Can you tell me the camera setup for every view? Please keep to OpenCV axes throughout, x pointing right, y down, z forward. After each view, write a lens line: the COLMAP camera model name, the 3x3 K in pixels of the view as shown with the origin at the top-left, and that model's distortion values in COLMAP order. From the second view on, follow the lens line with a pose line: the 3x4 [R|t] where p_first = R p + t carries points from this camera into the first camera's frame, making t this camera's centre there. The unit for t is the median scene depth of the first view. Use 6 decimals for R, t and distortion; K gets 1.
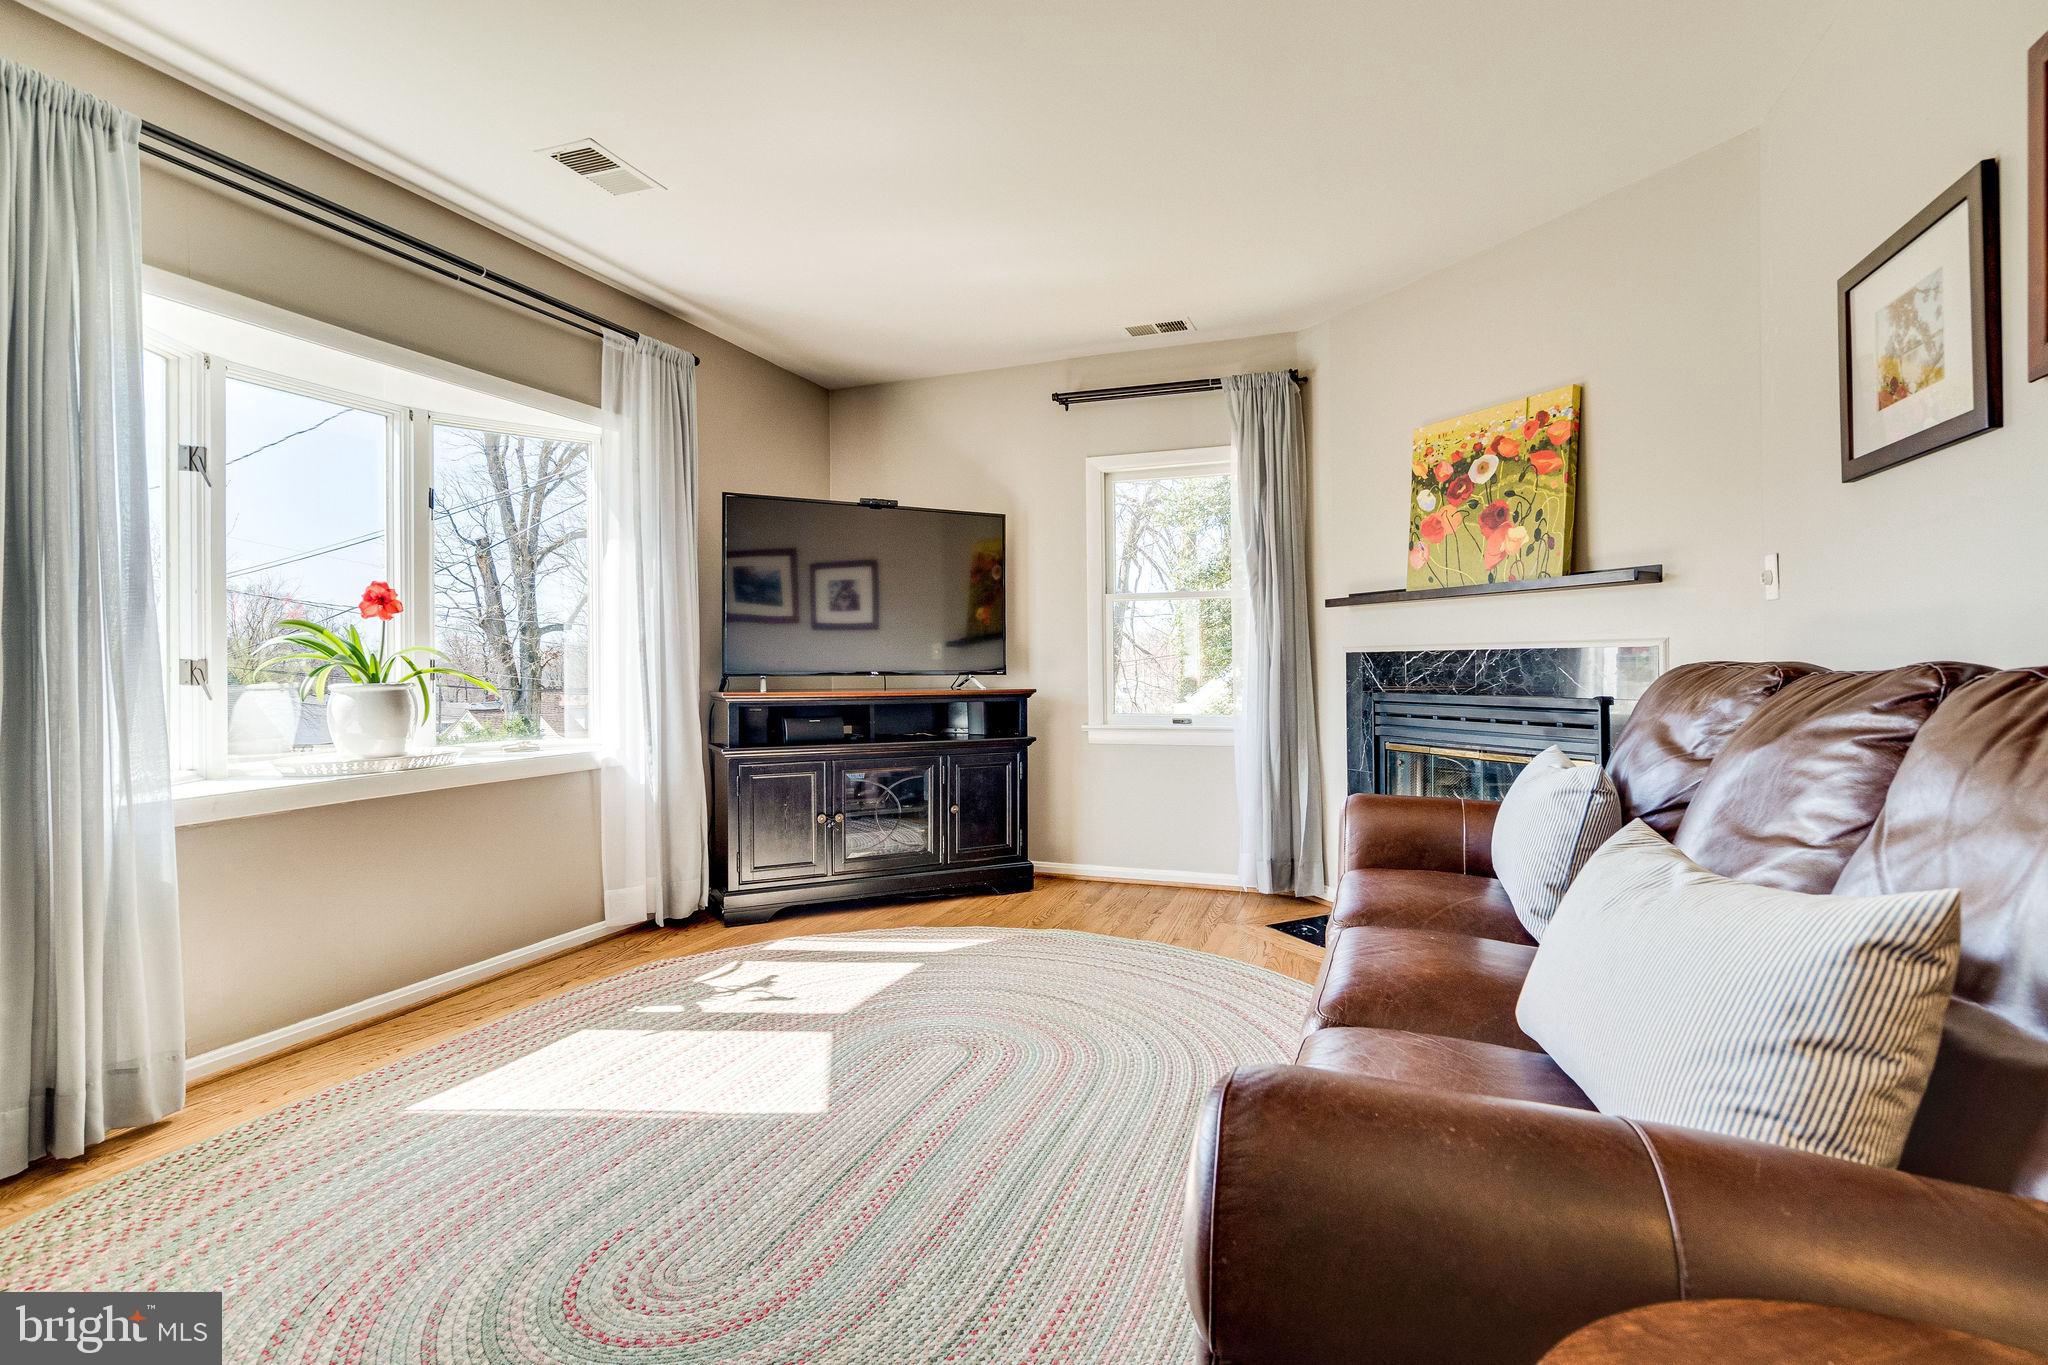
lens RADIAL K [[930.0, 0, 1018.6], [0, 930.0, 669.8], [0, 0, 1]] dist [0.000112, 0.000574]
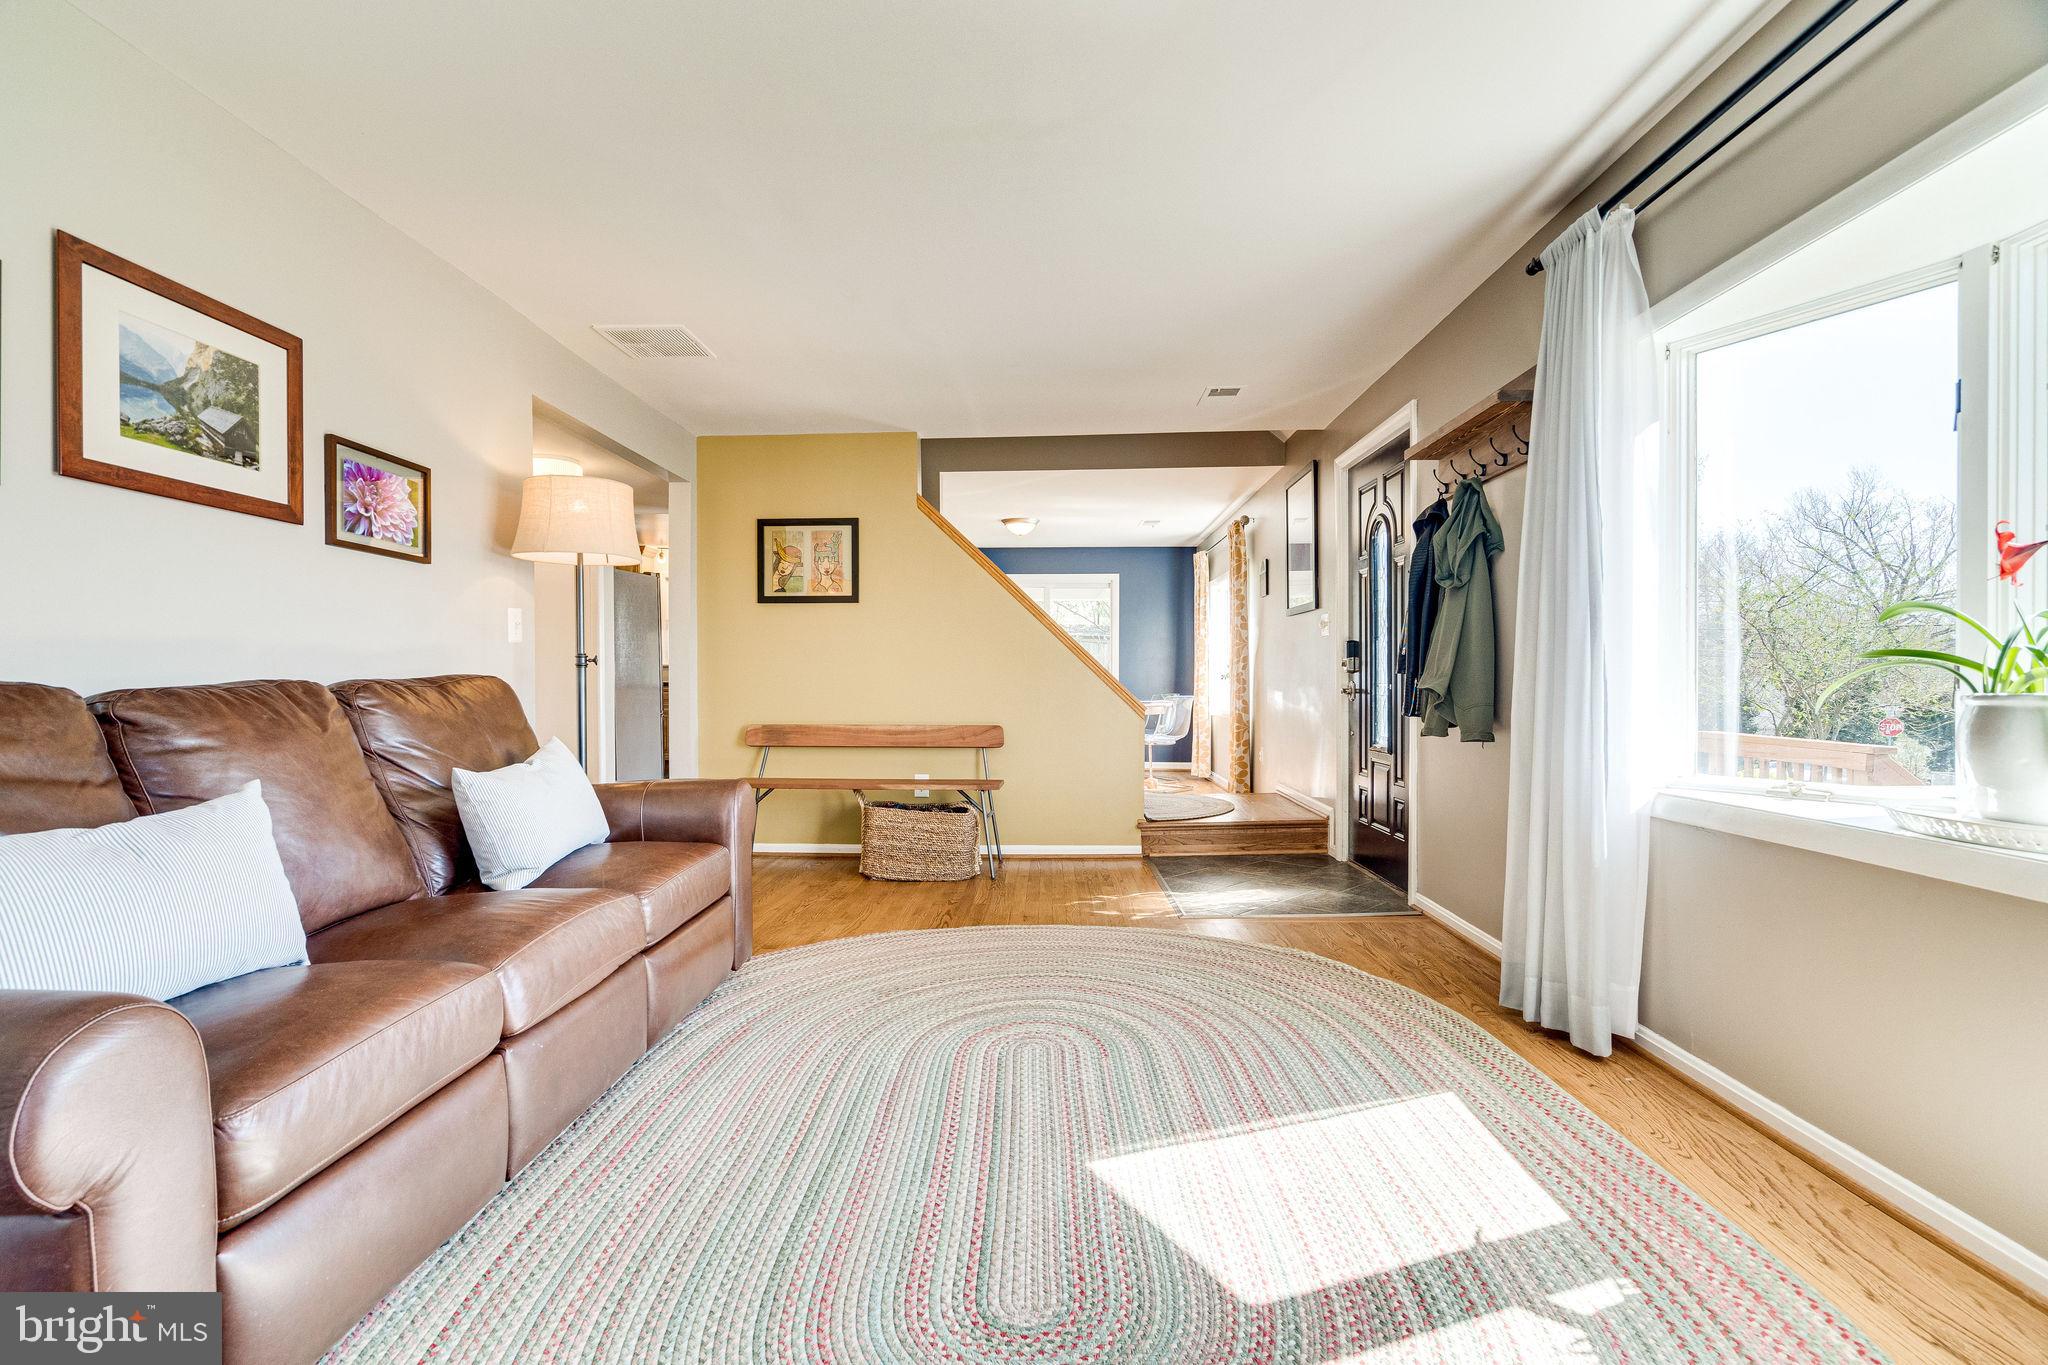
lens RADIAL K [[930.0, 0, 1018.6], [0, 930.0, 669.8], [0, 0, 1]] dist [0.000112, 0.000574]
pose [[-0.939027, 0.013142, -0.343592, 0.142778], [0.009935, 0.999889, 0.011091, -0.024457], [0.343699, 0.007002, -0.939054, 1.580916]]
